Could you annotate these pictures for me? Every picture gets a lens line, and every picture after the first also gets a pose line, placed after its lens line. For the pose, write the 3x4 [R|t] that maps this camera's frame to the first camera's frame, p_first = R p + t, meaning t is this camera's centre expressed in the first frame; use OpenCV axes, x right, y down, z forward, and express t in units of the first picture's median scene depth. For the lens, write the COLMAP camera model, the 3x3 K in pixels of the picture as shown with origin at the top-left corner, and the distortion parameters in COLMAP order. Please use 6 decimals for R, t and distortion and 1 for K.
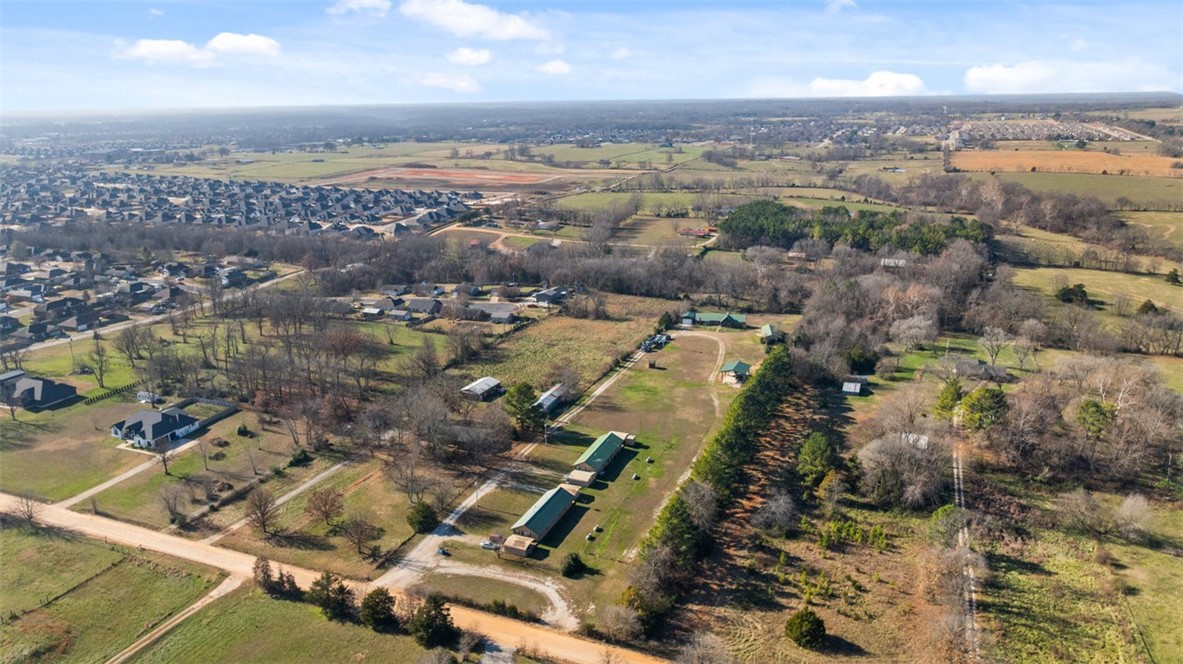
lens RADIAL K [[834.2, 0, 590.7], [0, 834.2, 338.6], [0, 0, 1]] dist [-0.020957, 0.021540]
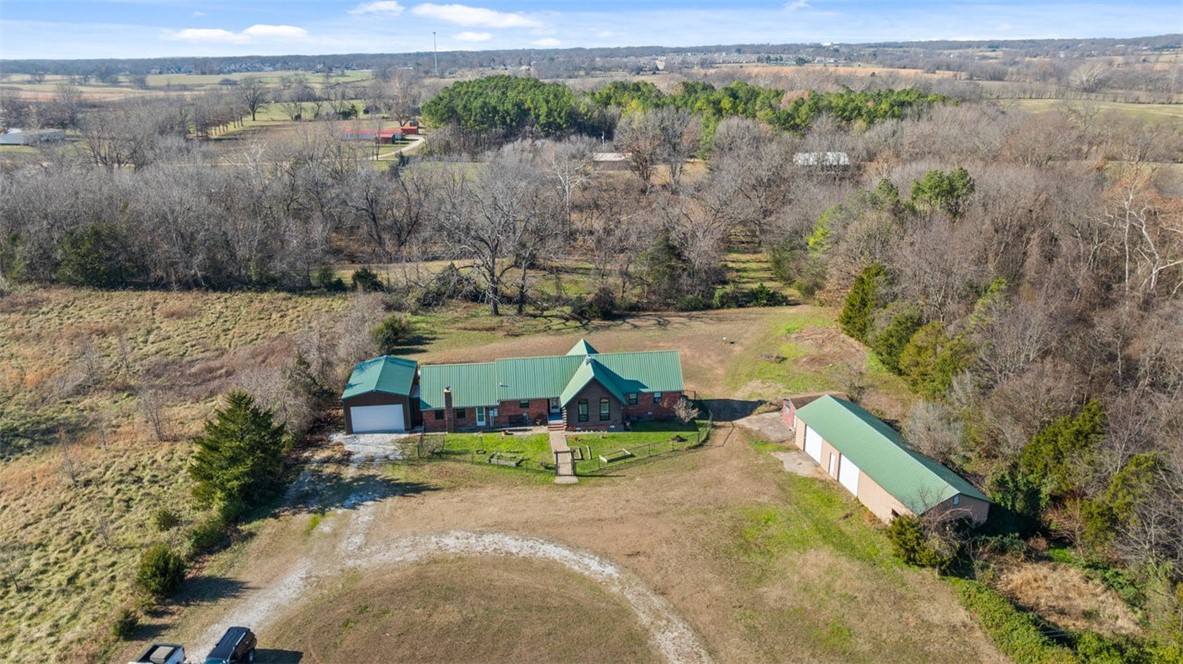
lens RADIAL K [[834.2, 0, 595.5], [0, 834.2, 334.4], [0, 0, 1]] dist [-0.020957, 0.021540]
pose [[0.927627, -0.112711, 0.356096, 0.116772], [0.099238, 0.993490, 0.055945, -0.053917], [-0.360083, -0.016558, 0.932773, 0.978342]]
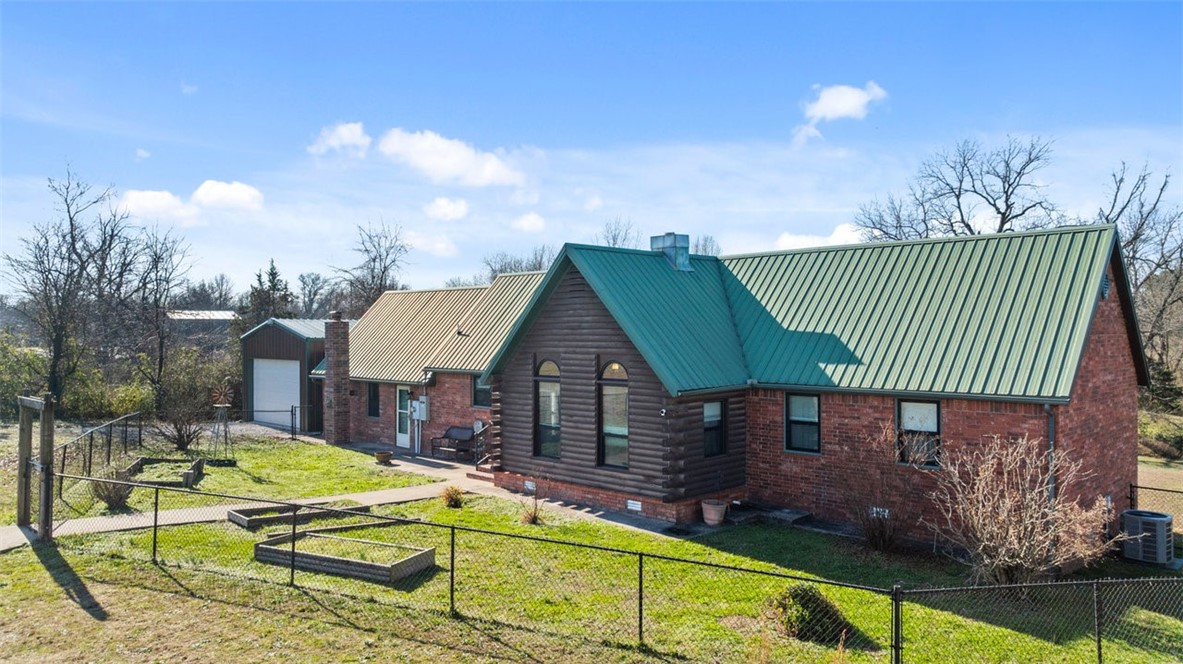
lens RADIAL K [[834.2, 0, 599.8], [0, 834.2, 325.4], [0, 0, 1]] dist [-0.020957, 0.021540]
pose [[0.873350, 0.008723, -0.487015, 0.219767], [-0.146448, 0.958282, -0.245457, -0.014015], [0.464557, 0.285692, 0.838193, 1.141811]]
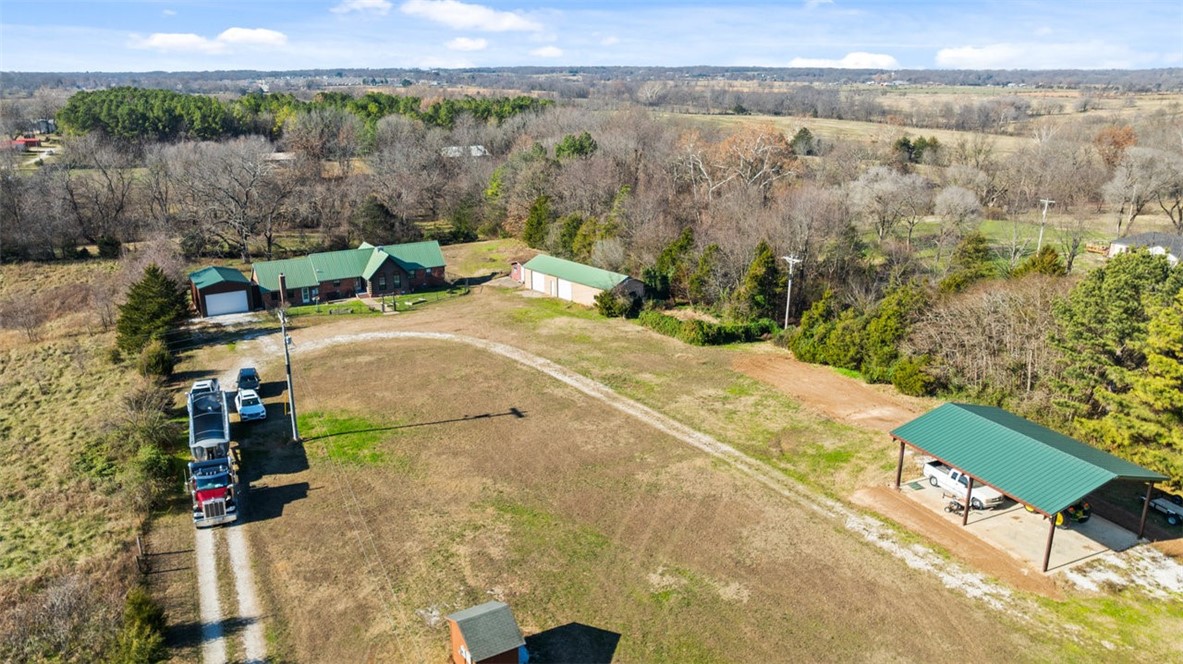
lens RADIAL K [[834.2, 0, 590.9], [0, 834.2, 331.9], [0, 0, 1]] dist [-0.020957, 0.021540]
pose [[0.674457, -0.202423, 0.710023, 0.014512], [0.197996, 0.976045, 0.090187, -0.015812], [-0.711270, 0.079754, 0.698380, 0.909257]]
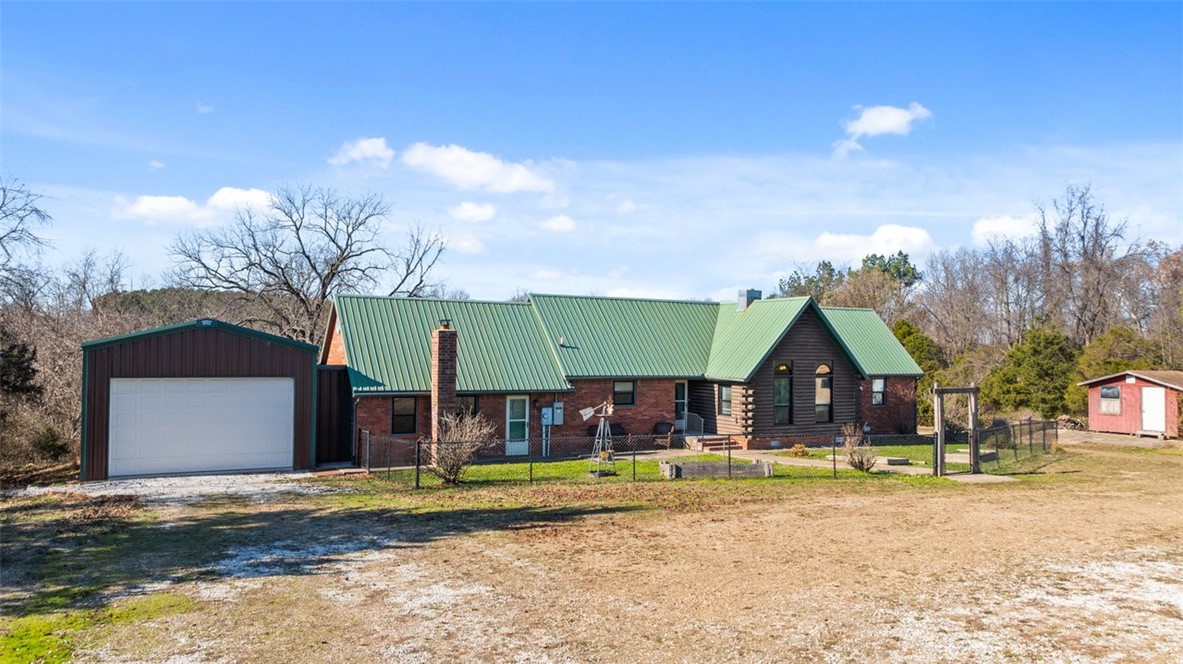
lens RADIAL K [[834.2, 0, 588.4], [0, 834.2, 335.7], [0, 0, 1]] dist [-0.020957, 0.021540]
pose [[0.728068, 0.036331, 0.684541, 0.115651], [0.172831, 0.956607, -0.234592, -0.010447], [-0.663360, 0.289109, 0.690195, 1.138180]]
